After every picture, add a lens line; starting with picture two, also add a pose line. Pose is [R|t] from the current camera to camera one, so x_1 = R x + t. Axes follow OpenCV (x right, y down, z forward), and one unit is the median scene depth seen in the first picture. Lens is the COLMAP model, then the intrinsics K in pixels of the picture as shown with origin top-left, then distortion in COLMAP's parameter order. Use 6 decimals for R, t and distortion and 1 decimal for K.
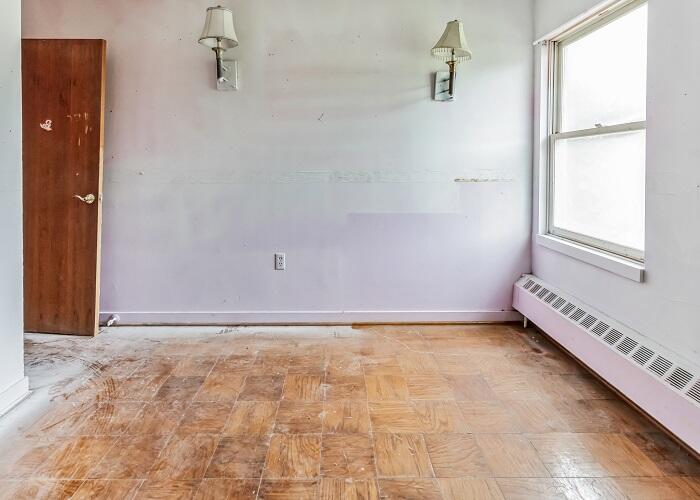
lens RADIAL K [[361.5, 0, 344.4], [0, 361.5, 176.1], [0, 0, 1]] dist [0.003007, 0.002507]
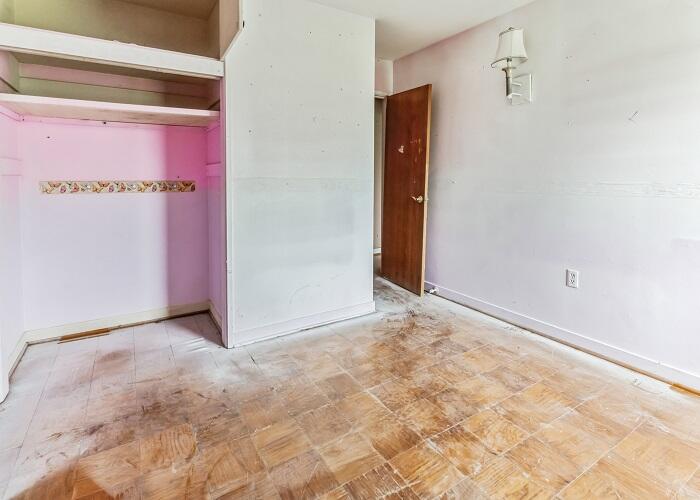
lens RADIAL K [[361.5, 0, 327.1], [0, 361.5, 200.2], [0, 0, 1]] dist [0.003007, 0.002507]
pose [[0.487992, 0.056679, -0.871006, 0.411883], [-0.023254, 0.998379, 0.051939, 0.000328], [0.872538, -0.005092, 0.488519, -0.010586]]
